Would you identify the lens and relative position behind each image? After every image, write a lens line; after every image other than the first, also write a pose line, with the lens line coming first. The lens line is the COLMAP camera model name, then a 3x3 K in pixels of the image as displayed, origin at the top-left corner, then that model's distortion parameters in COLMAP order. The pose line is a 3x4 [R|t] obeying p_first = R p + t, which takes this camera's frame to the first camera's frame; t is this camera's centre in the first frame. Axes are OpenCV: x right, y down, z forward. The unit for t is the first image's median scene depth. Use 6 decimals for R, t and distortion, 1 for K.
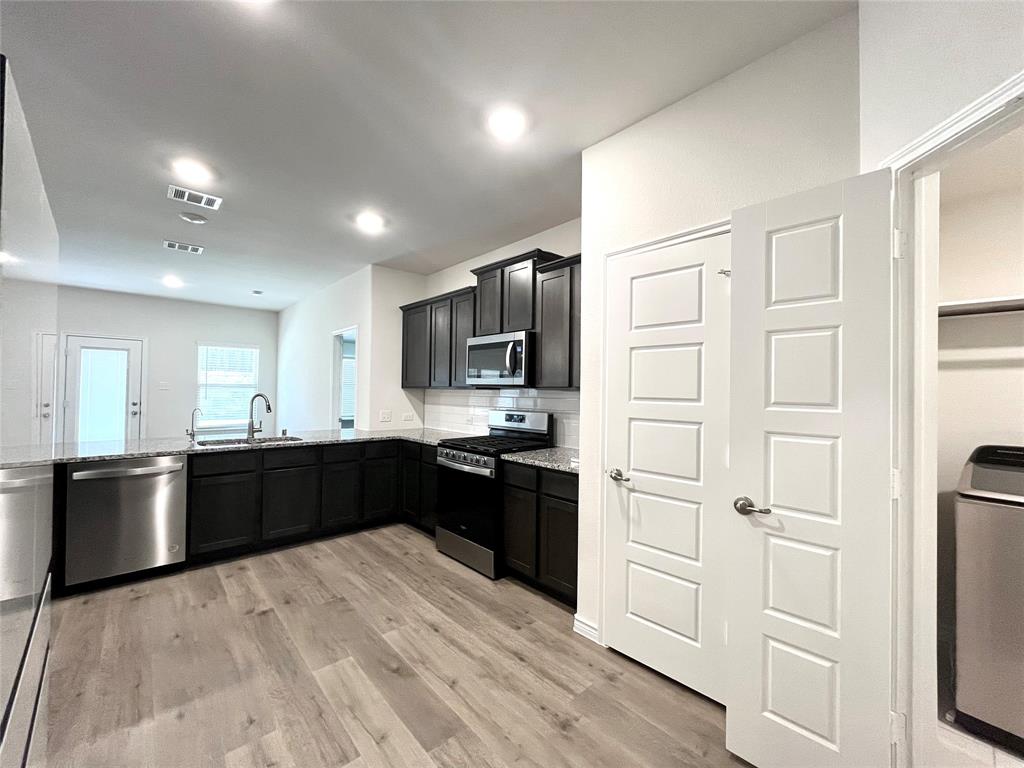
lens RADIAL K [[414.4, 0, 511.4], [0, 414.4, 383.6], [0, 0, 1]] dist [-0.001490, -0.000625]
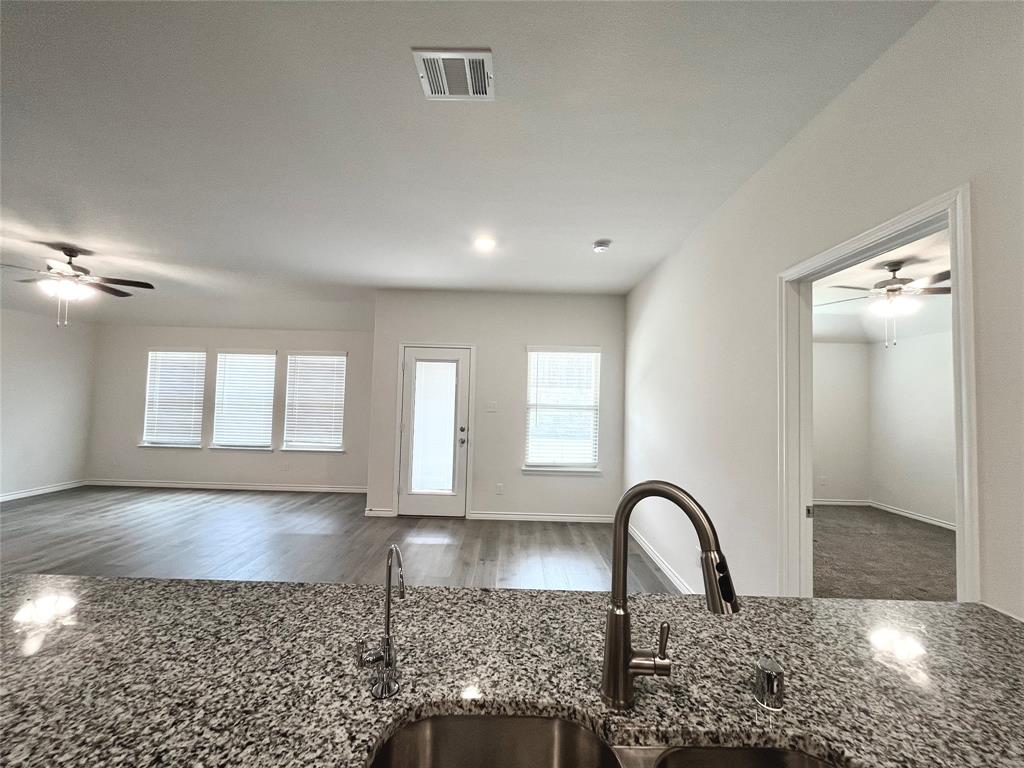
lens RADIAL K [[414.4, 0, 511.4], [0, 414.4, 383.6], [0, 0, 1]] dist [-0.001490, -0.000625]
pose [[0.740412, -0.022497, -0.671776, -0.630413], [-0.004313, 0.999260, -0.038217, -0.015873], [0.672139, 0.031193, 0.739767, 0.966160]]
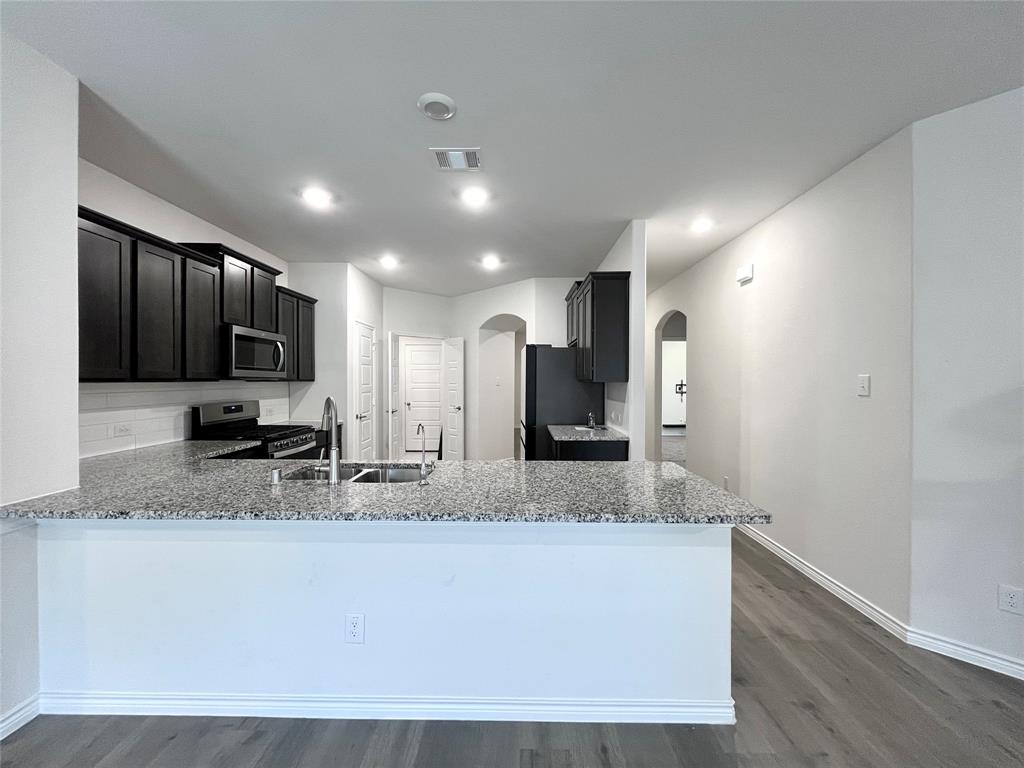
lens RADIAL K [[414.4, 0, 511.4], [0, 414.4, 383.6], [0, 0, 1]] dist [-0.001490, -0.000625]
pose [[-0.731328, -0.021294, 0.681693, -1.358876], [-0.024280, 0.999692, 0.005179, -0.002603], [-0.681593, -0.012764, -0.731620, 1.461495]]
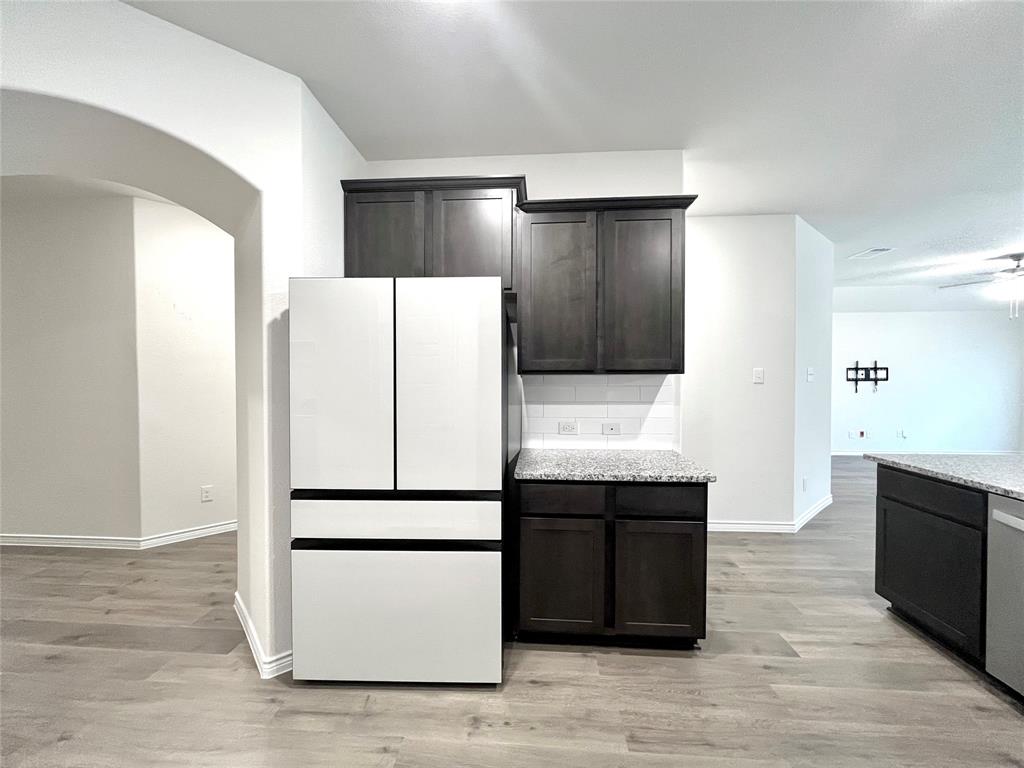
lens RADIAL K [[414.4, 0, 511.4], [0, 414.4, 383.6], [0, 0, 1]] dist [-0.001490, -0.000625]
pose [[-0.718590, 0.000916, -0.695434, -0.027439], [0.002416, 0.999996, -0.001179, 0.010408], [0.695430, -0.002527, -0.718589, 0.771845]]
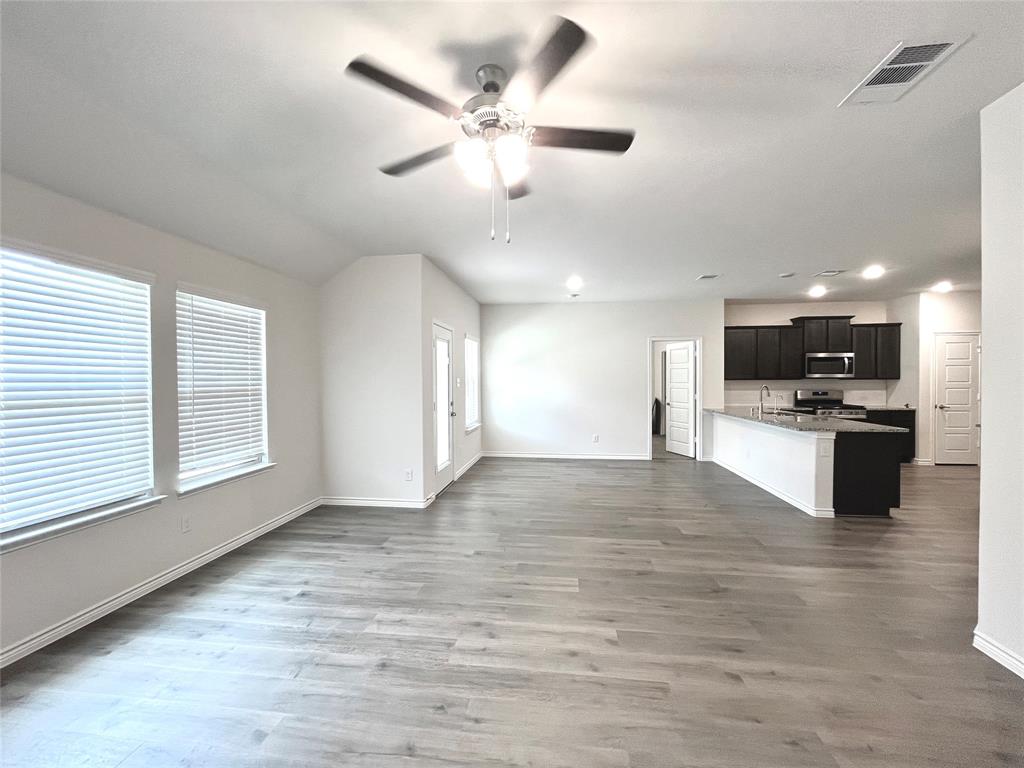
lens RADIAL K [[414.4, 0, 511.4], [0, 414.4, 383.6], [0, 0, 1]] dist [-0.001490, -0.000625]
pose [[0.759335, -0.023738, 0.650267, -2.793744], [0.004868, 0.999514, 0.030803, -0.040643], [-0.650682, -0.020224, 0.759081, 0.510886]]
